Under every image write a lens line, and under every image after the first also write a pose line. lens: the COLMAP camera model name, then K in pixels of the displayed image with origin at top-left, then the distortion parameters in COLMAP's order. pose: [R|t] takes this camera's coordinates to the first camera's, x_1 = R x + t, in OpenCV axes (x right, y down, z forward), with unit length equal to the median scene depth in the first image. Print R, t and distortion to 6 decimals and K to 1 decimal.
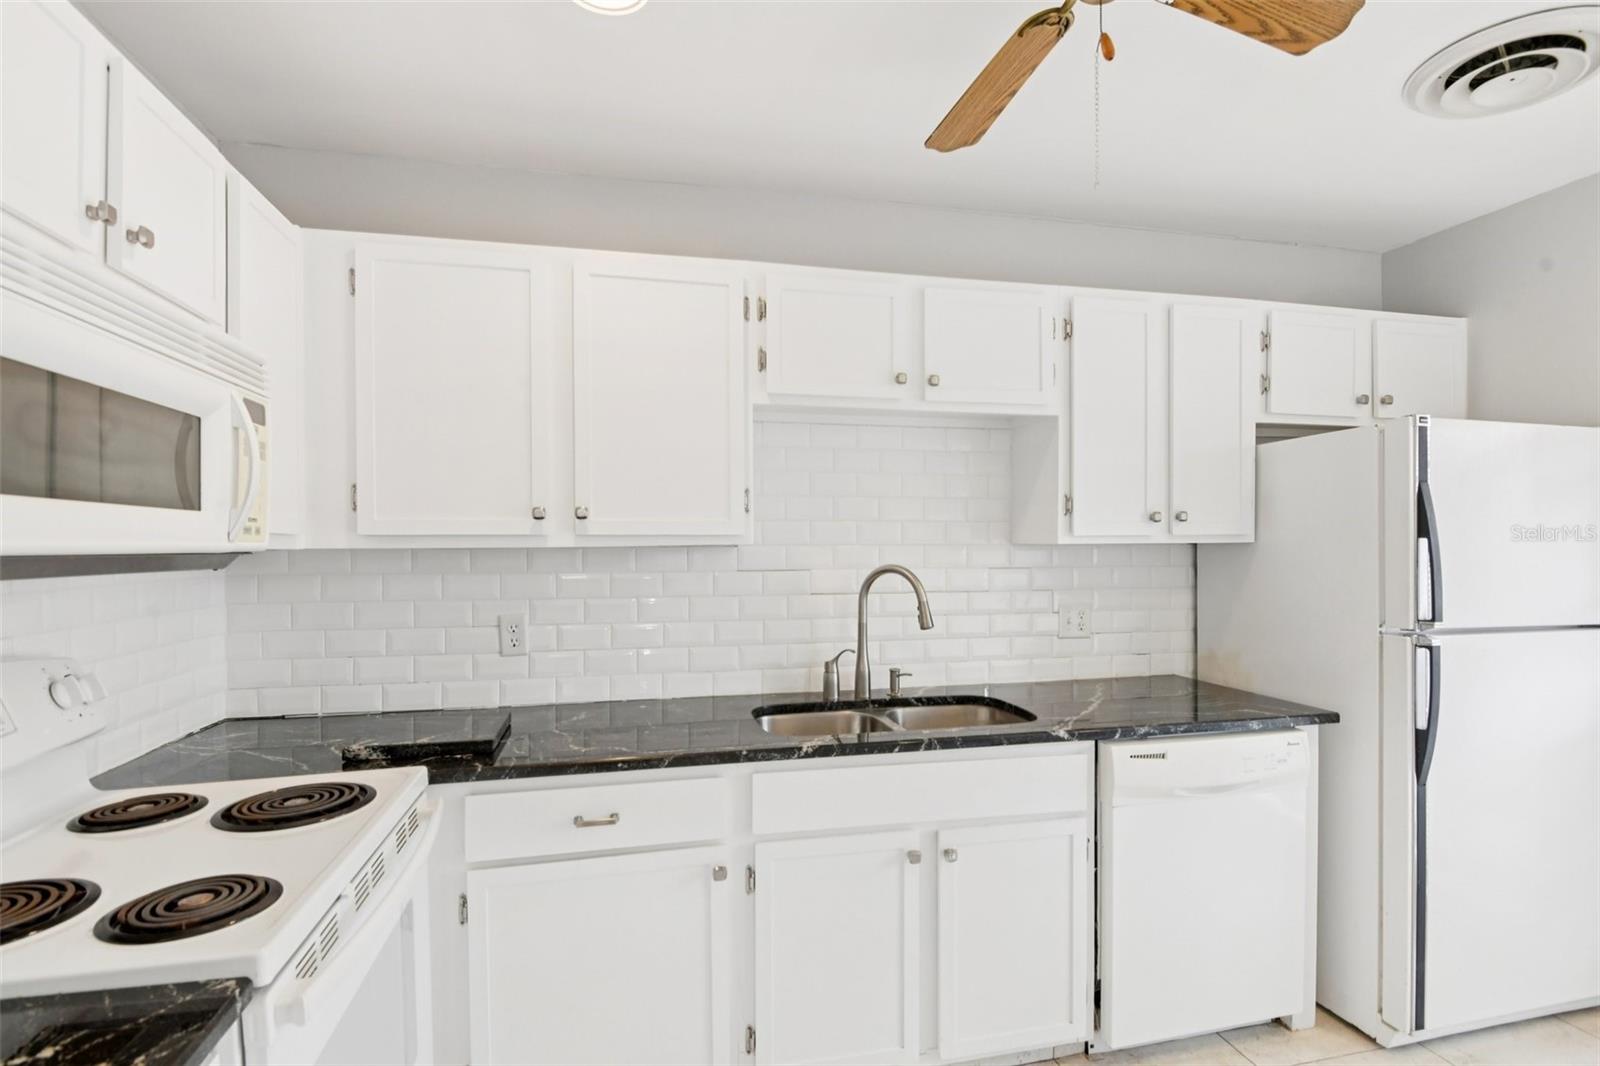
lens RADIAL K [[778.0, 0, 802.5], [0, 778.0, 552.1], [0, 0, 1]] dist [0.029469, -0.028422]
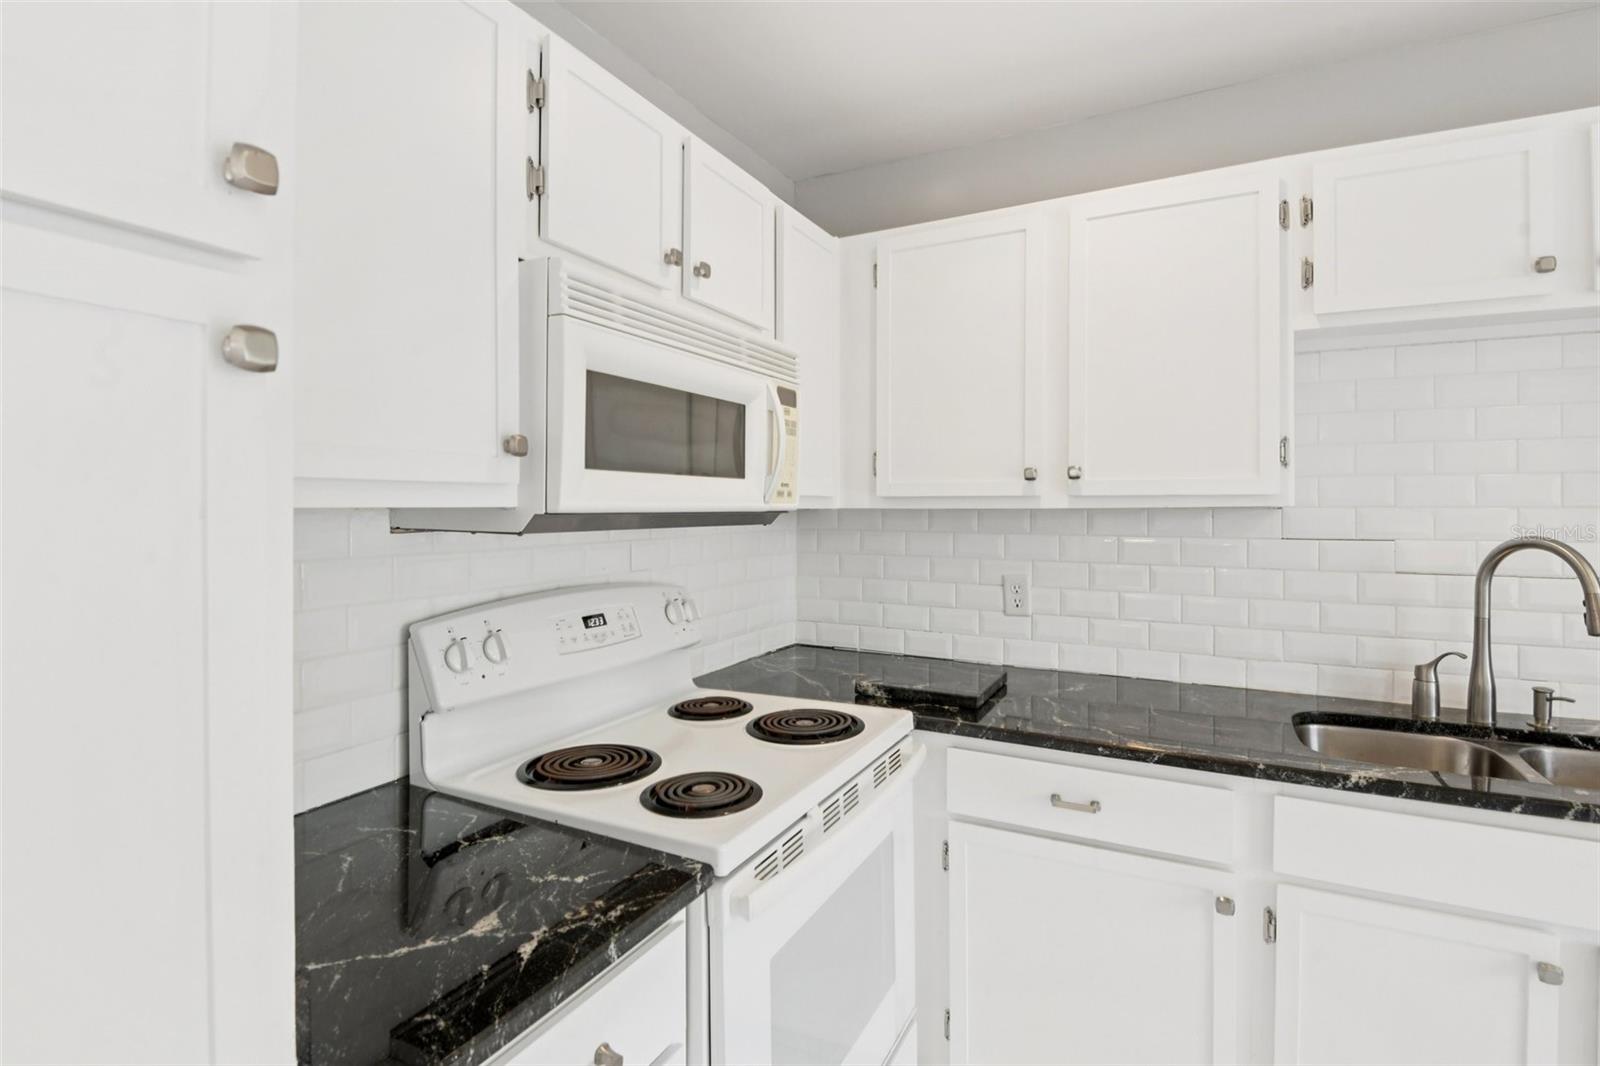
lens RADIAL K [[763.2, 0, 801.7], [0, 763.2, 505.9], [0, 0, 1]] dist [0.015668, -0.024607]
pose [[0.758488, 0.004122, -0.651674, 0.076840], [-0.009228, 0.999948, -0.004416, -0.002809], [0.651622, 0.009363, 0.758486, 0.090832]]
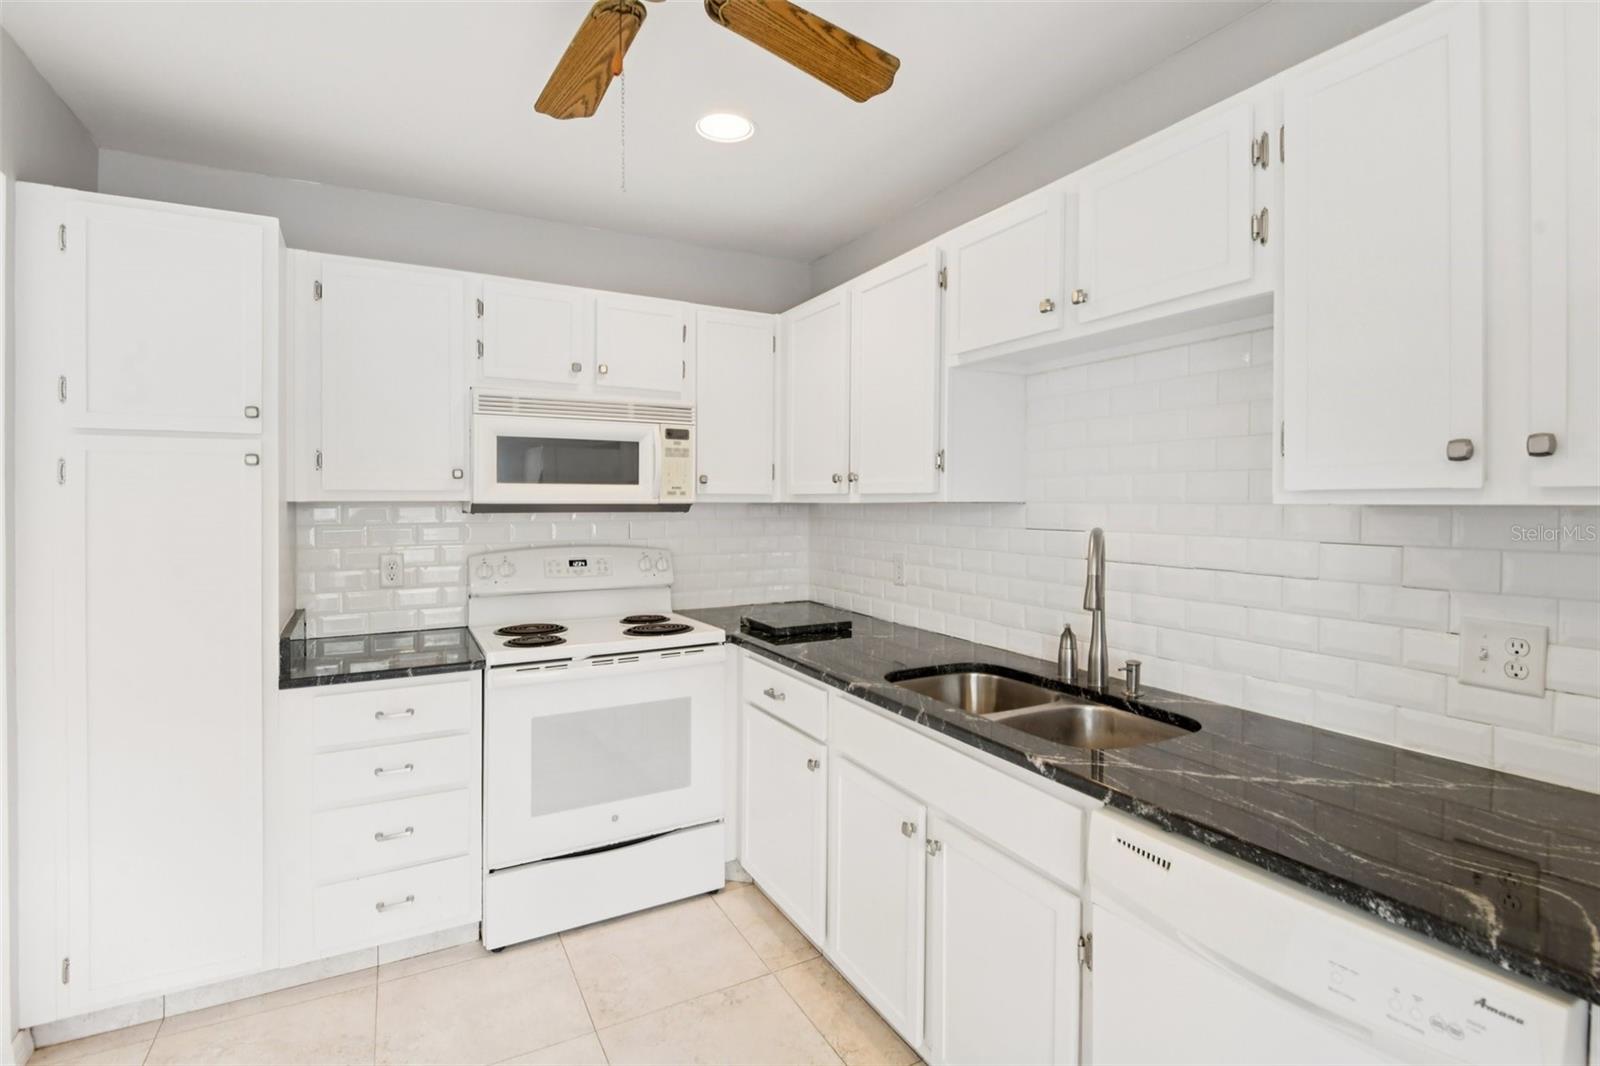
lens RADIAL K [[768.2, 0, 827.2], [0, 768.2, 514.2], [0, 0, 1]] dist [0.011449, -0.011427]
pose [[0.283009, 0.021902, -0.958867, 1.042468], [-0.012230, 0.999740, 0.019226, -0.012878], [0.959039, 0.006286, 0.283204, 0.652799]]
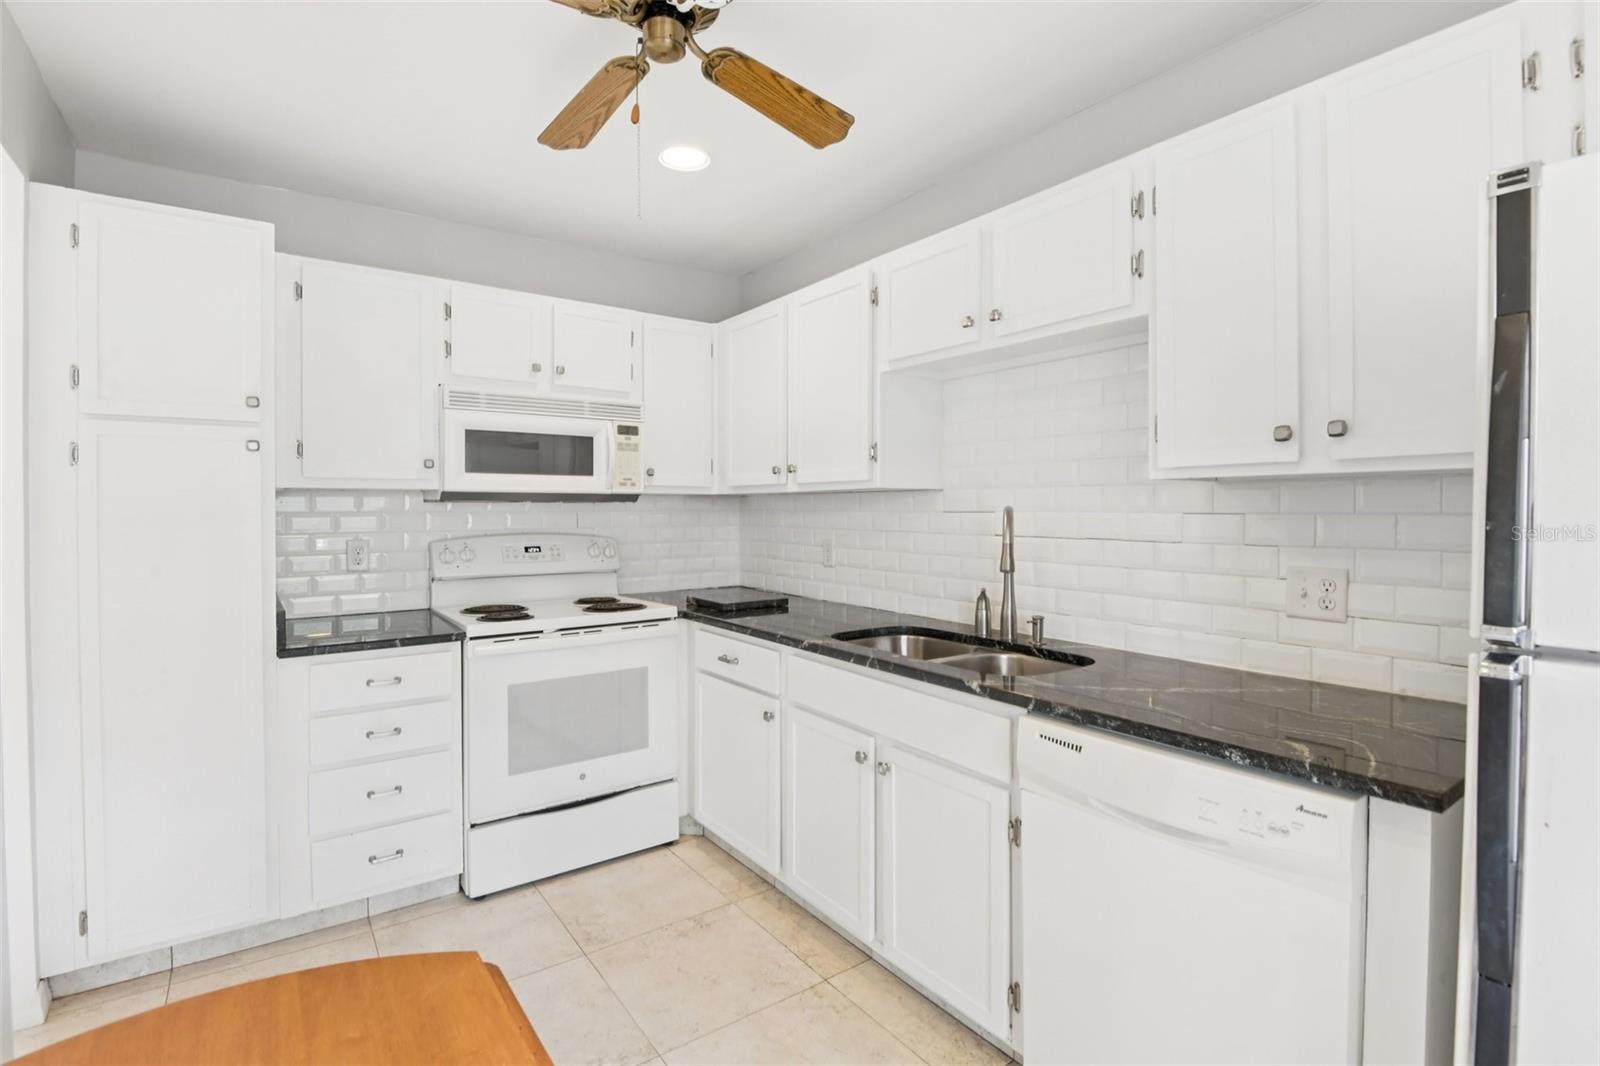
lens RADIAL K [[754.2, 0, 800.8], [0, 754.2, 509.7], [0, 0, 1]] dist [0.030623, -0.022508]
pose [[0.386410, 0.006080, -0.922307, 1.158458], [-0.008637, 0.999958, 0.002974, 0.026844], [0.922287, 0.006817, 0.386446, 0.505542]]
